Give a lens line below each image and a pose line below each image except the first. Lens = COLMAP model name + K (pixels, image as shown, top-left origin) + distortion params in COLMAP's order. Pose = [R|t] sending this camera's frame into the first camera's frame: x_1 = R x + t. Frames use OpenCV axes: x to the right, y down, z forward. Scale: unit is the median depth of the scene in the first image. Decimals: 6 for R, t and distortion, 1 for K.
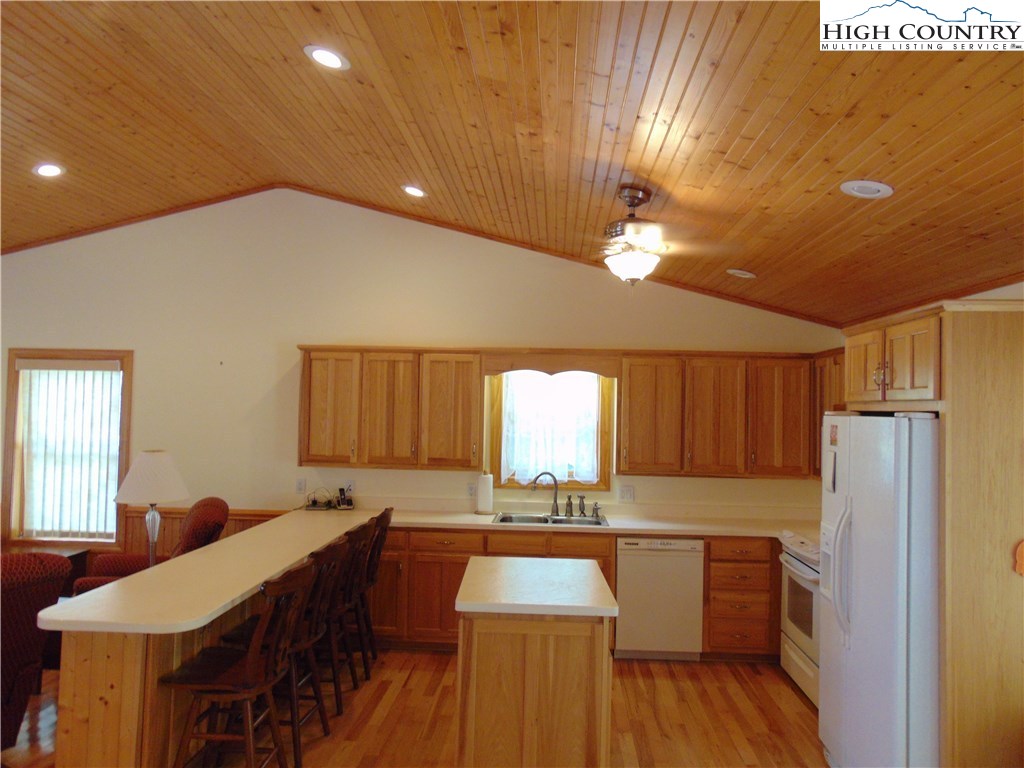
lens RADIAL K [[767.6, 0, 510.1], [0, 767.6, 382.9], [0, 0, 1]] dist [-0.013242, 0.041886]
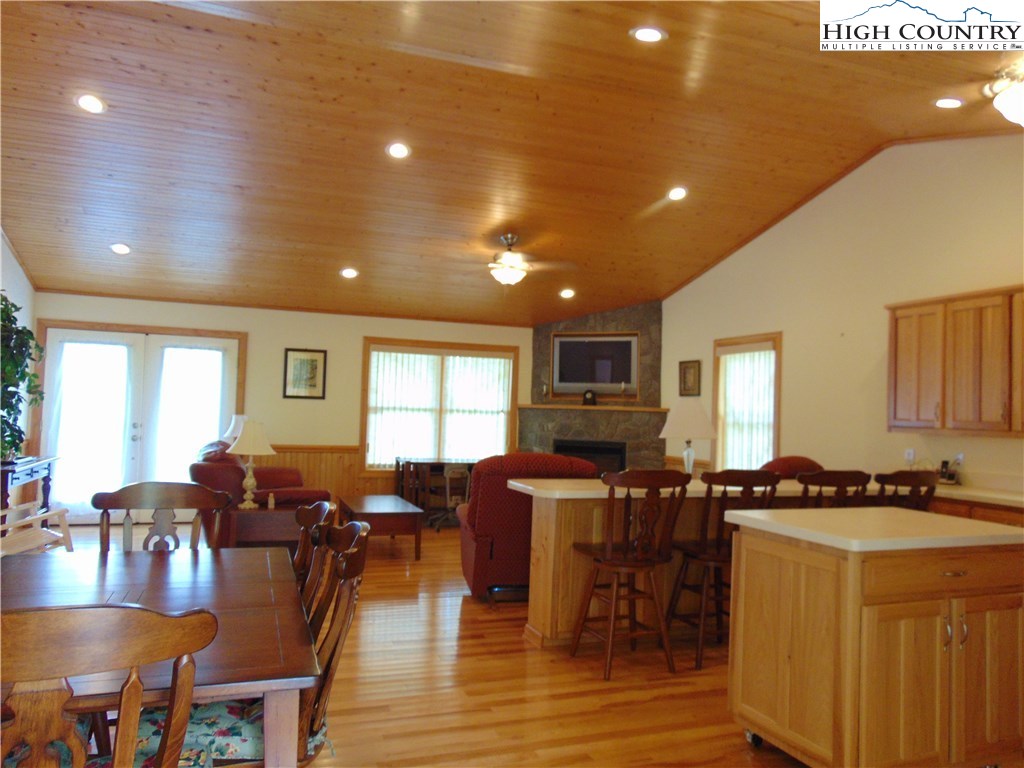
lens RADIAL K [[767.6, 0, 511.3], [0, 767.6, 387.1], [0, 0, 1]] dist [-0.013242, 0.041886]
pose [[0.408145, -0.038085, -0.912123, 0.403334], [0.003552, 0.999188, -0.040130, 0.089882], [0.912910, 0.013139, 0.407949, 0.186987]]
